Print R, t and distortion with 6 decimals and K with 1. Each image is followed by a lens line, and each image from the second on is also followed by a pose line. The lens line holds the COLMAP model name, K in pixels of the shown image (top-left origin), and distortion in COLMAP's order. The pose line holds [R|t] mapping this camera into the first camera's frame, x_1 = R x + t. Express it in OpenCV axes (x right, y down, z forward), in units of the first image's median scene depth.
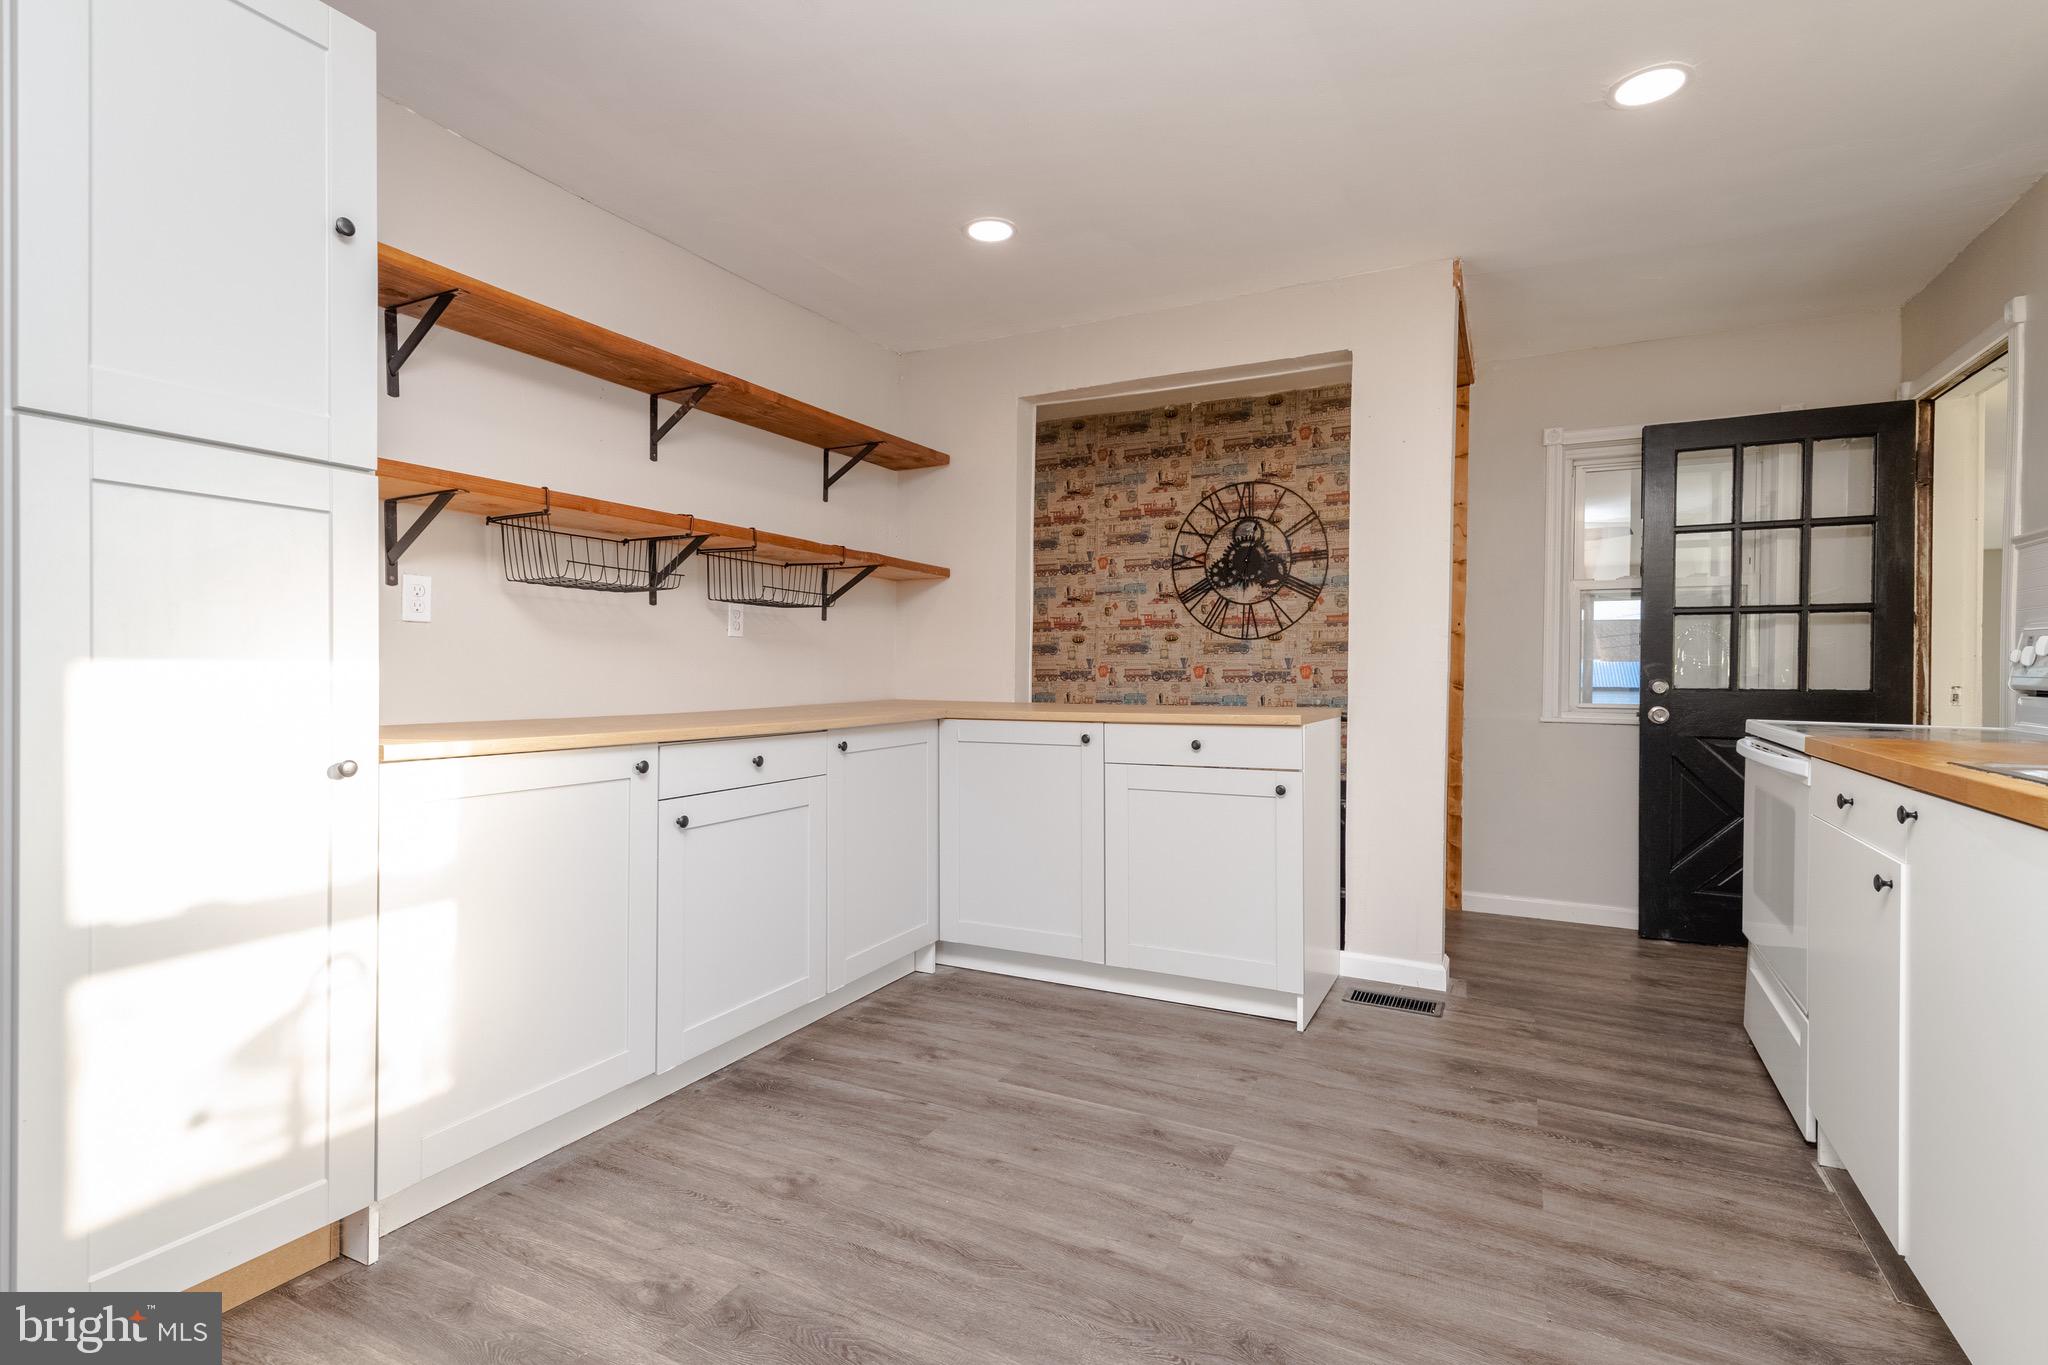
lens RADIAL K [[968.9, 0, 1029.8], [0, 968.9, 676.0], [0, 0, 1]] dist [0.027062, -0.015470]
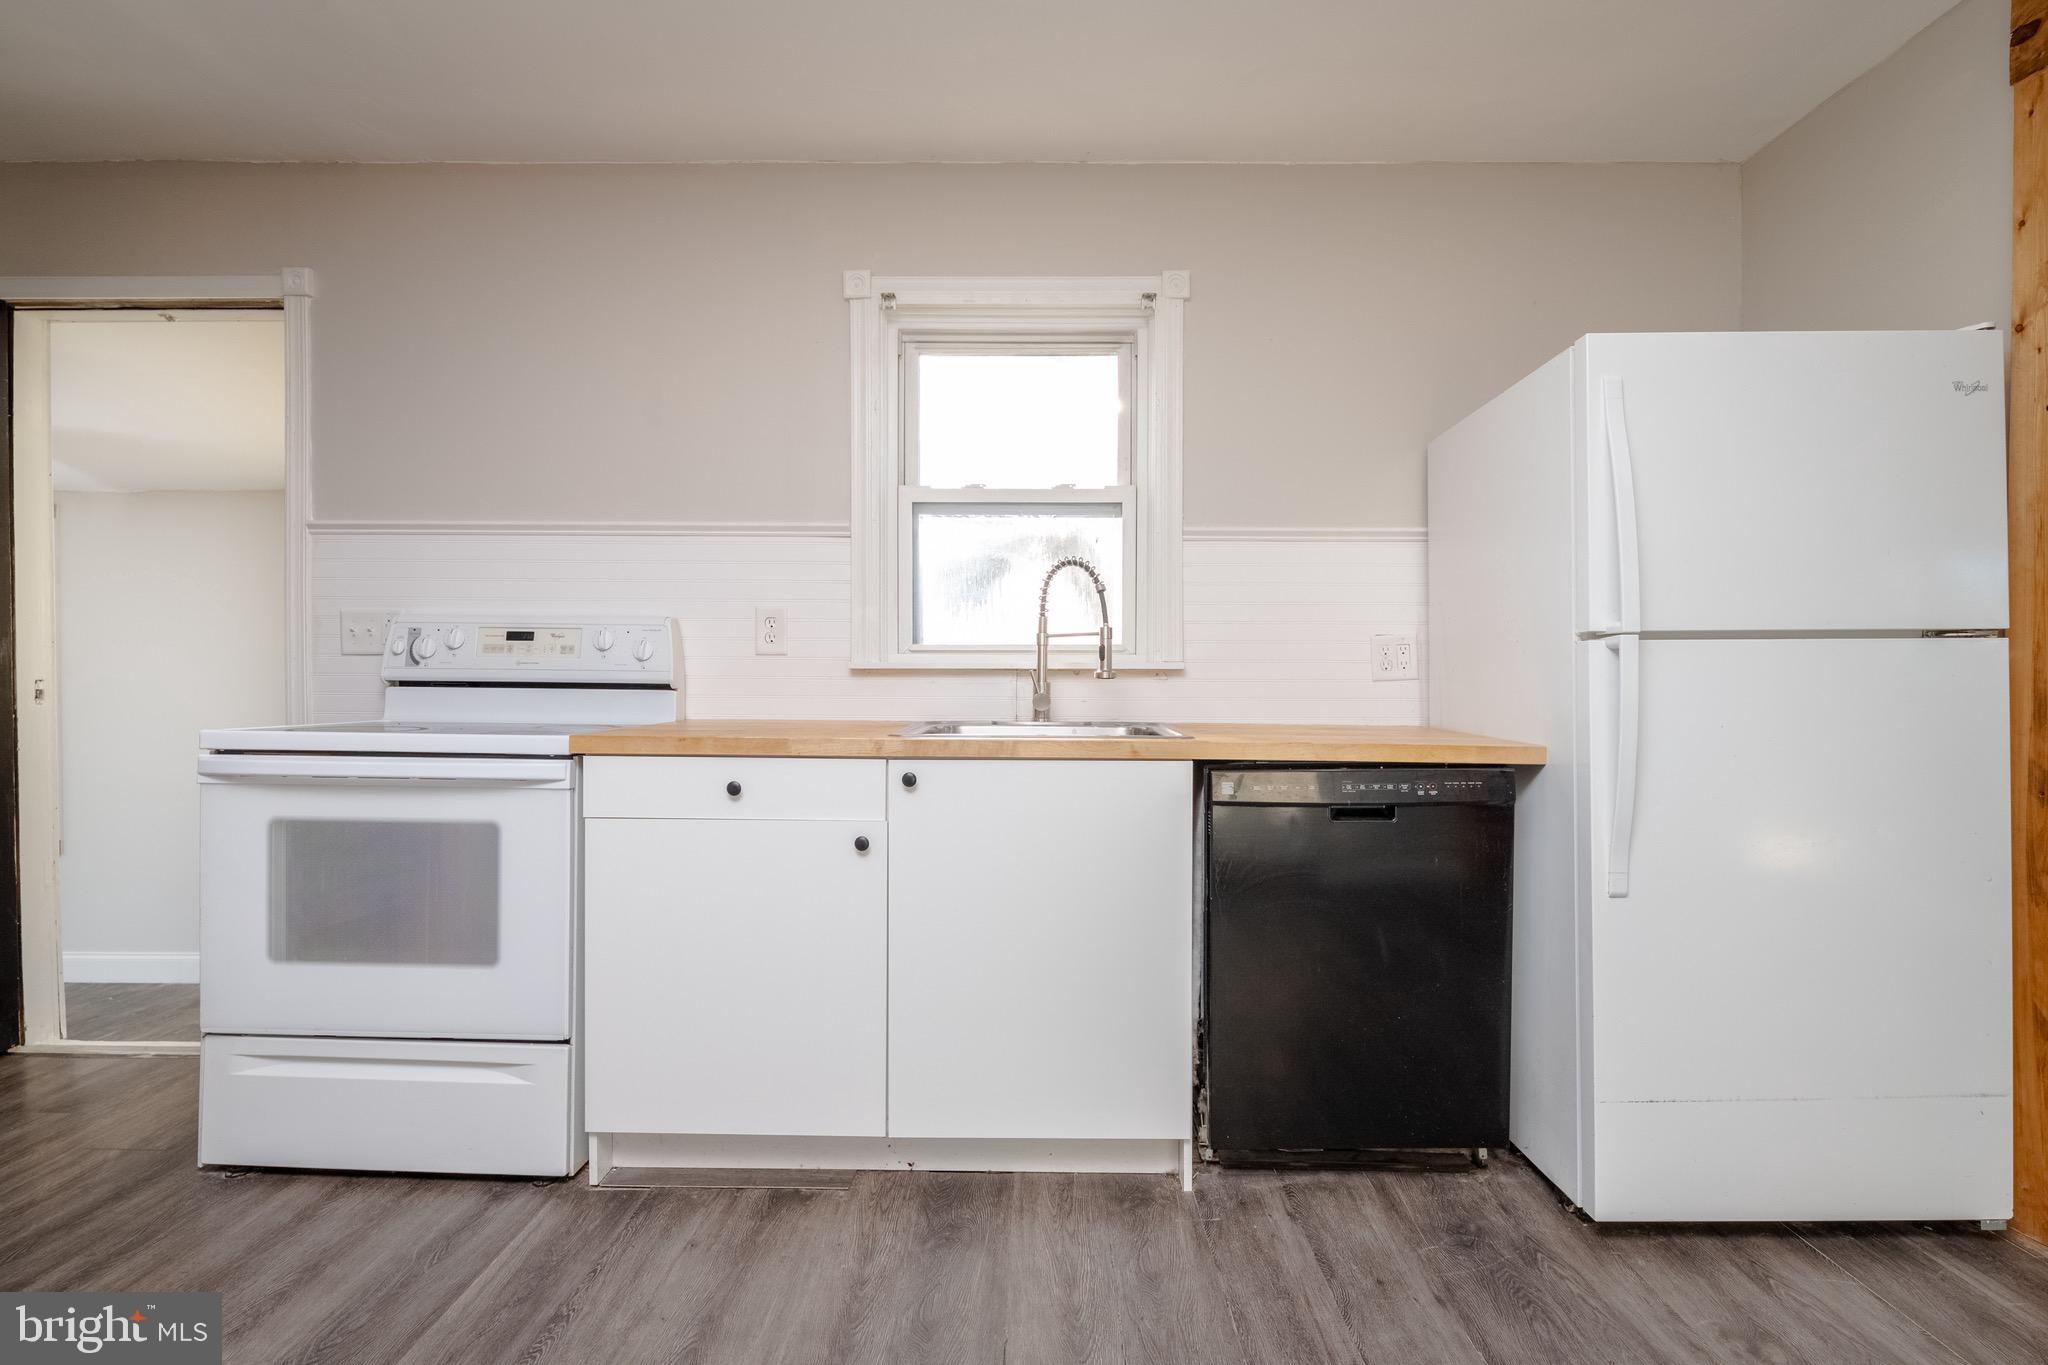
lens RADIAL K [[993.1, 0, 1040.5], [0, 993.1, 684.2], [0, 0, 1]] dist [-0.004857, -0.000949]
pose [[-0.449264, -0.021472, 0.893141, -0.107473], [-0.000322, 0.999715, 0.023872, -0.003887], [-0.893399, 0.010438, -0.449143, 0.482828]]
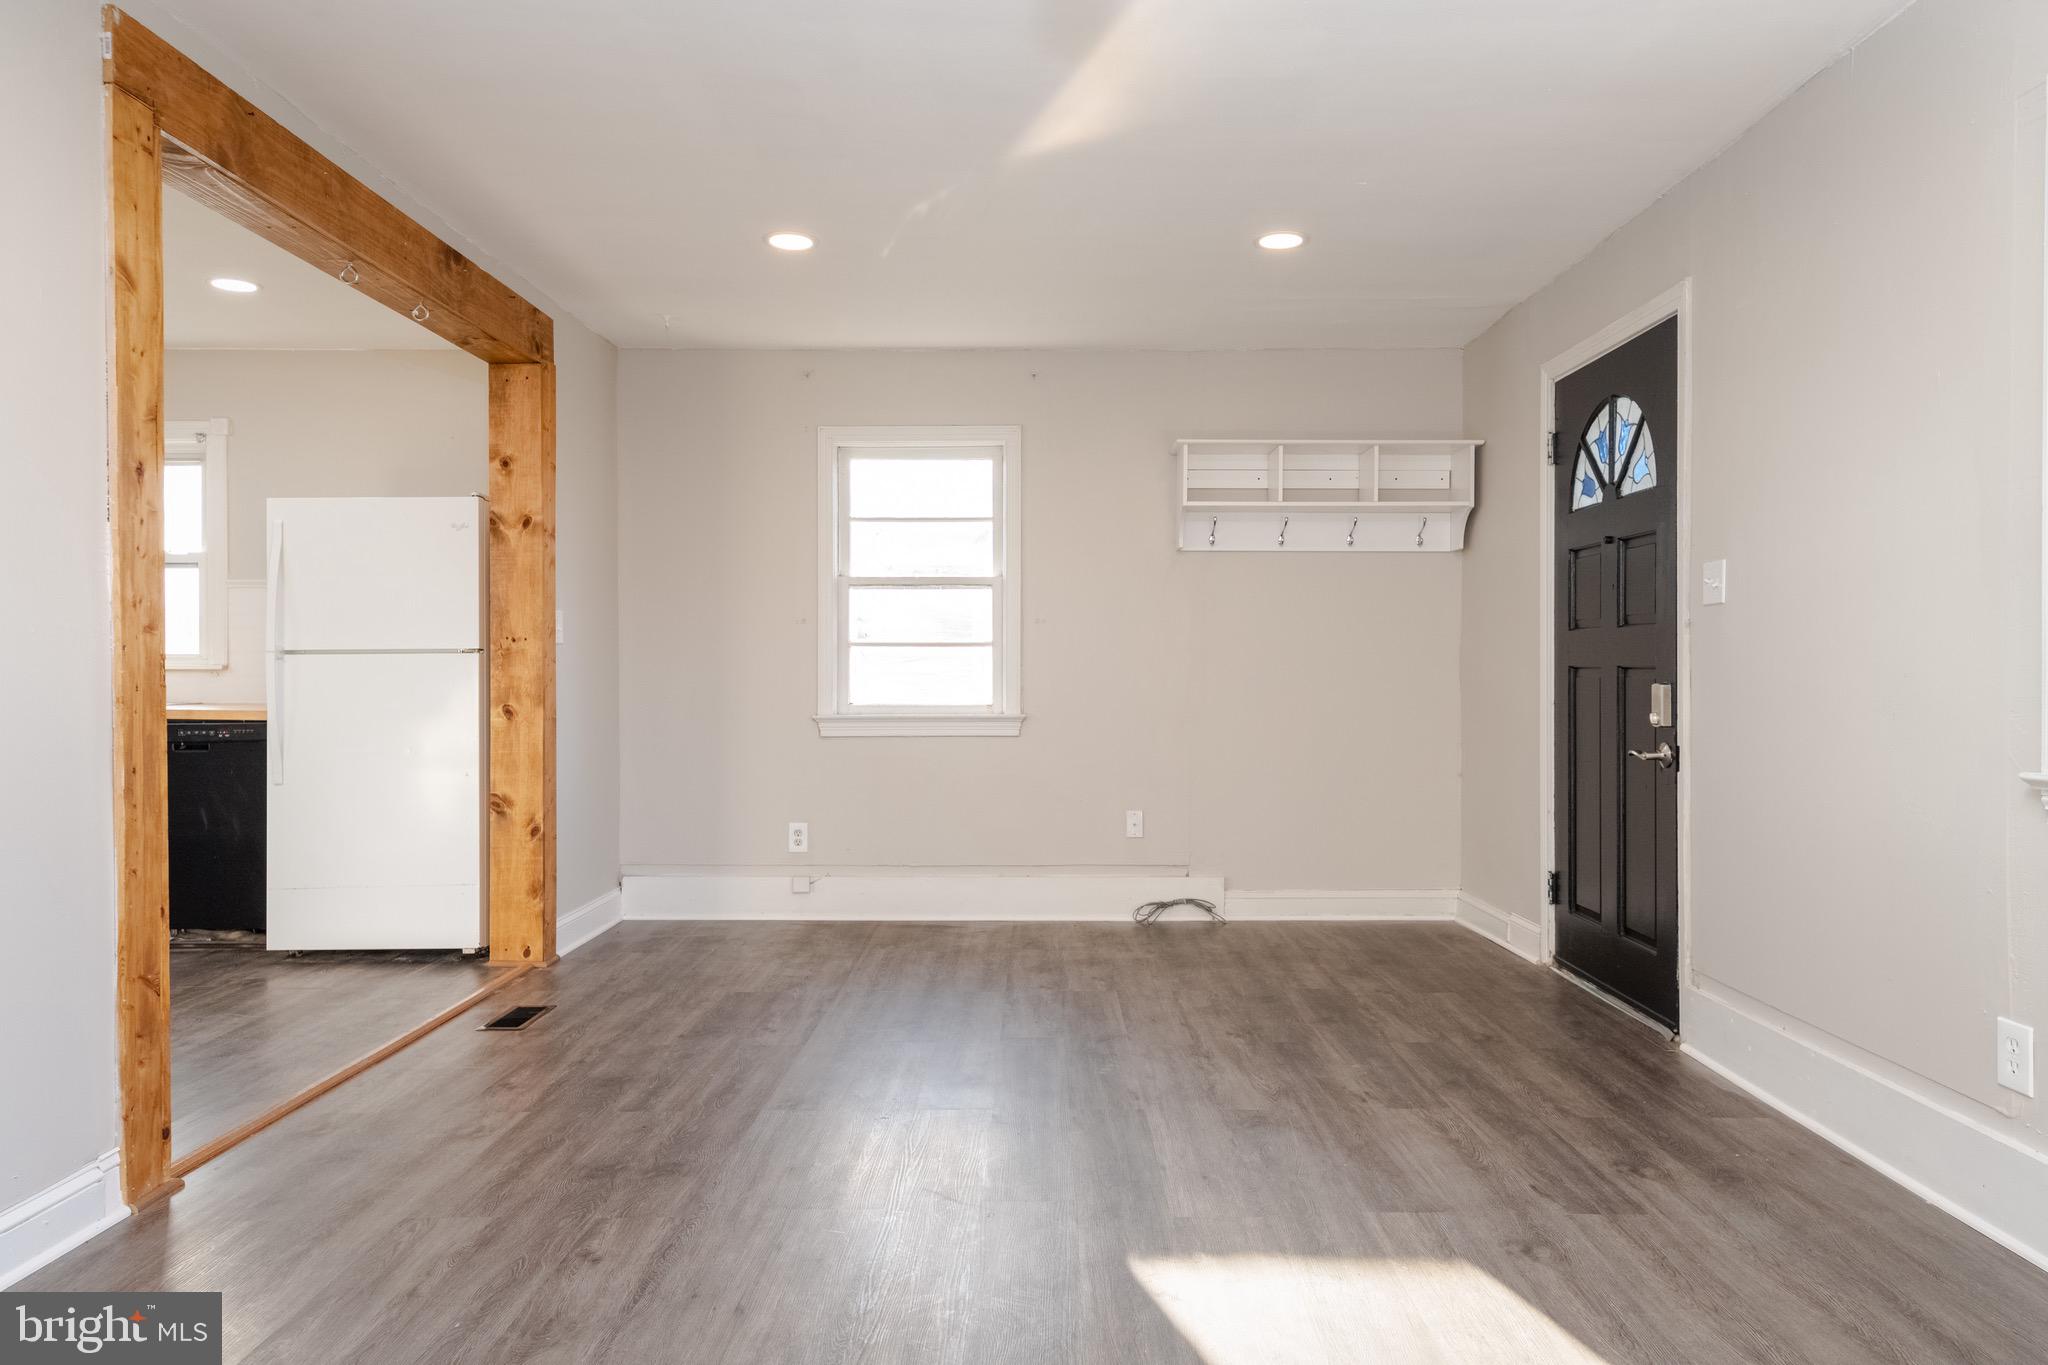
lens RADIAL K [[1334.3, 0, 1049.5], [0, 1334.3, 683.1], [0, 0, 1]] dist [0.017607, -0.002655]
pose [[-0.456519, -0.015698, 0.889575, -1.065951], [0.002277, 0.999820, 0.018812, -0.008098], [-0.889711, 0.010614, -0.456401, 0.043120]]
